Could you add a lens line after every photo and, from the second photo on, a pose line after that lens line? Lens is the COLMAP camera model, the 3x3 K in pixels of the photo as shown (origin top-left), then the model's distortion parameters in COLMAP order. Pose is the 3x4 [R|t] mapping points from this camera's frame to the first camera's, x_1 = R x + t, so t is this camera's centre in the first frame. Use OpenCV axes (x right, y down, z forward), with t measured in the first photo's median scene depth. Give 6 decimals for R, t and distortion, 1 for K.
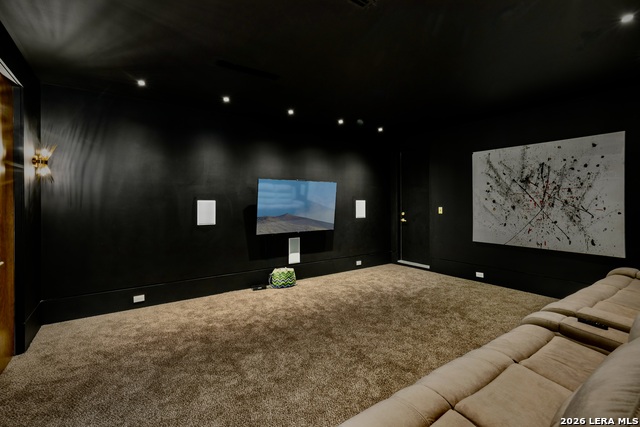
lens RADIAL K [[282.7, 0, 318.2], [0, 282.7, 207.6], [0, 0, 1]] dist [-0.002250, -0.000115]
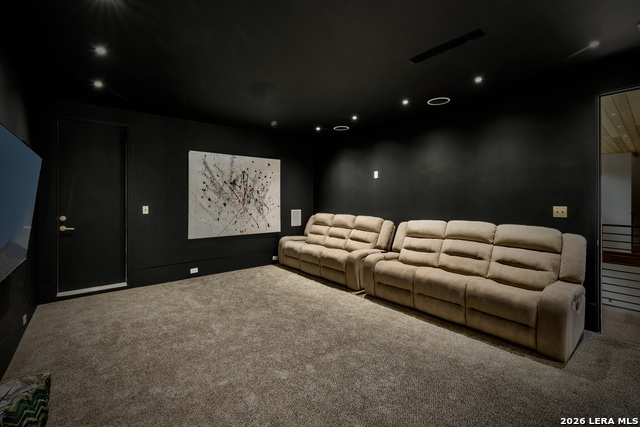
lens RADIAL K [[282.7, 0, 310.9], [0, 282.7, 201.1], [0, 0, 1]] dist [-0.002250, -0.000115]
pose [[-0.050802, -0.002797, 0.998705, -0.553653], [0.020632, 0.999780, 0.003849, -0.012438], [-0.998496, 0.020801, -0.050733, 0.721230]]
